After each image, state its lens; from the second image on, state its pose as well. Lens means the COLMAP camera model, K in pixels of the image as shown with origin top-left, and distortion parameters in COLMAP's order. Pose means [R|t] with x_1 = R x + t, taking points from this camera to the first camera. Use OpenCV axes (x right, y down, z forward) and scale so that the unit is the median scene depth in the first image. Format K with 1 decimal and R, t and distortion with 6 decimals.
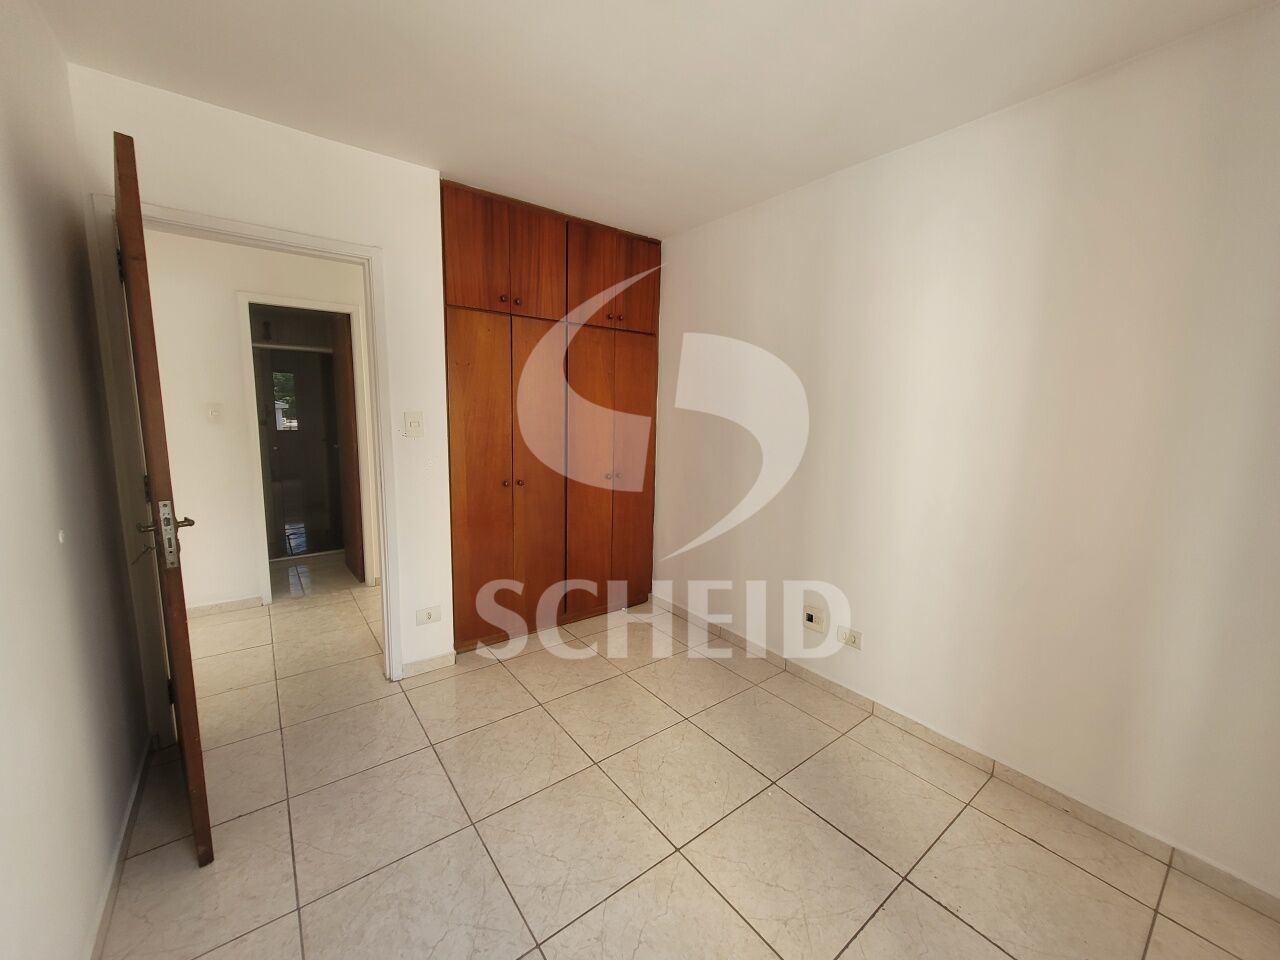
lens RADIAL K [[500.8, 0, 639.8], [0, 500.8, 480.3], [0, 0, 1]] dist [-0.000960, 0.000377]
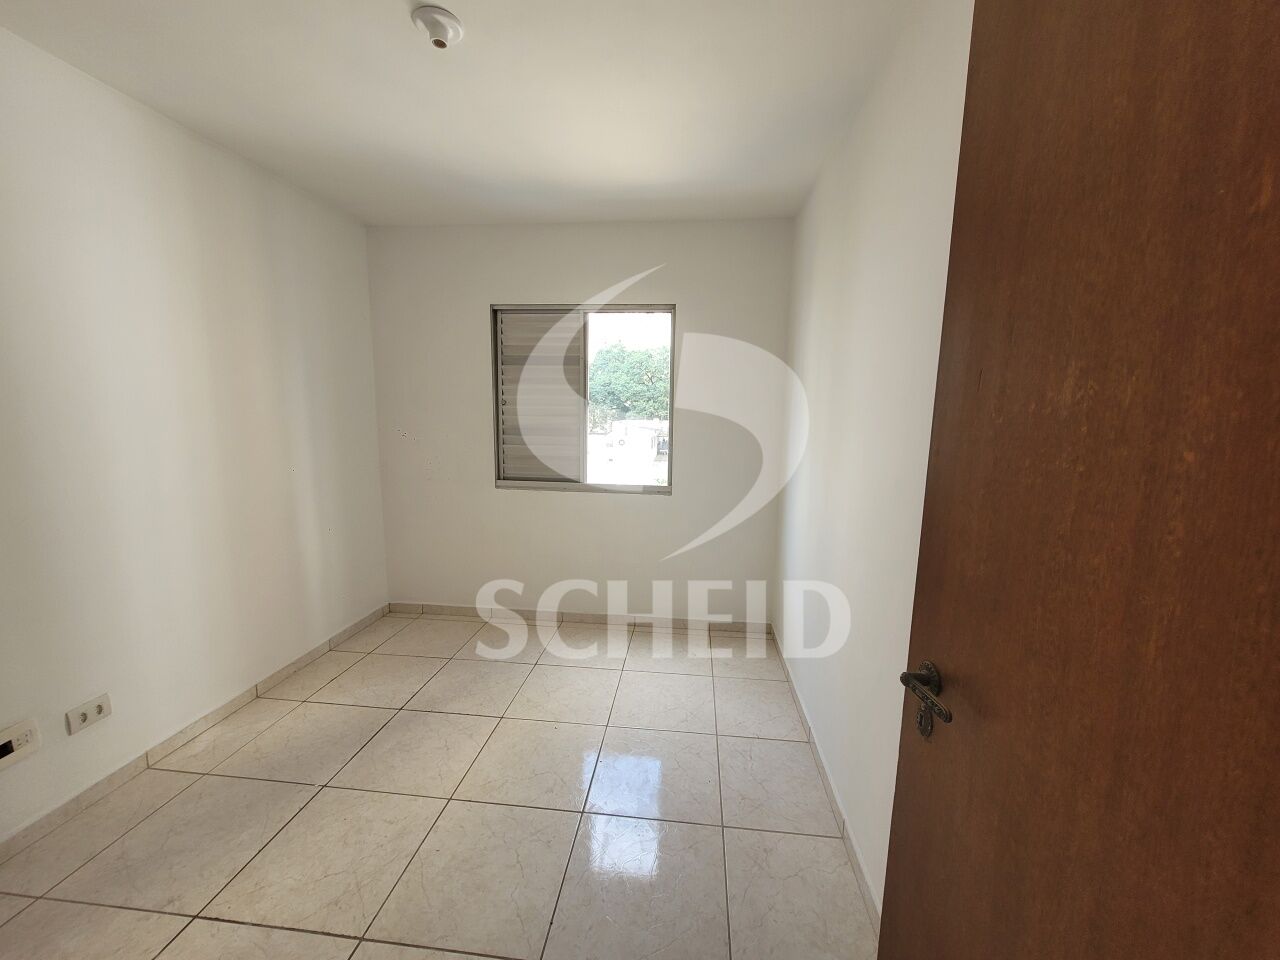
lens RADIAL K [[500.8, 0, 643.4], [0, 500.8, 475.5], [0, 0, 1]] dist [-0.000960, 0.000377]
pose [[-0.724318, -0.124207, 0.678186, -0.775563], [0.063838, 0.967332, 0.245343, -0.184537], [-0.686504, 0.221000, -0.692727, 1.118490]]
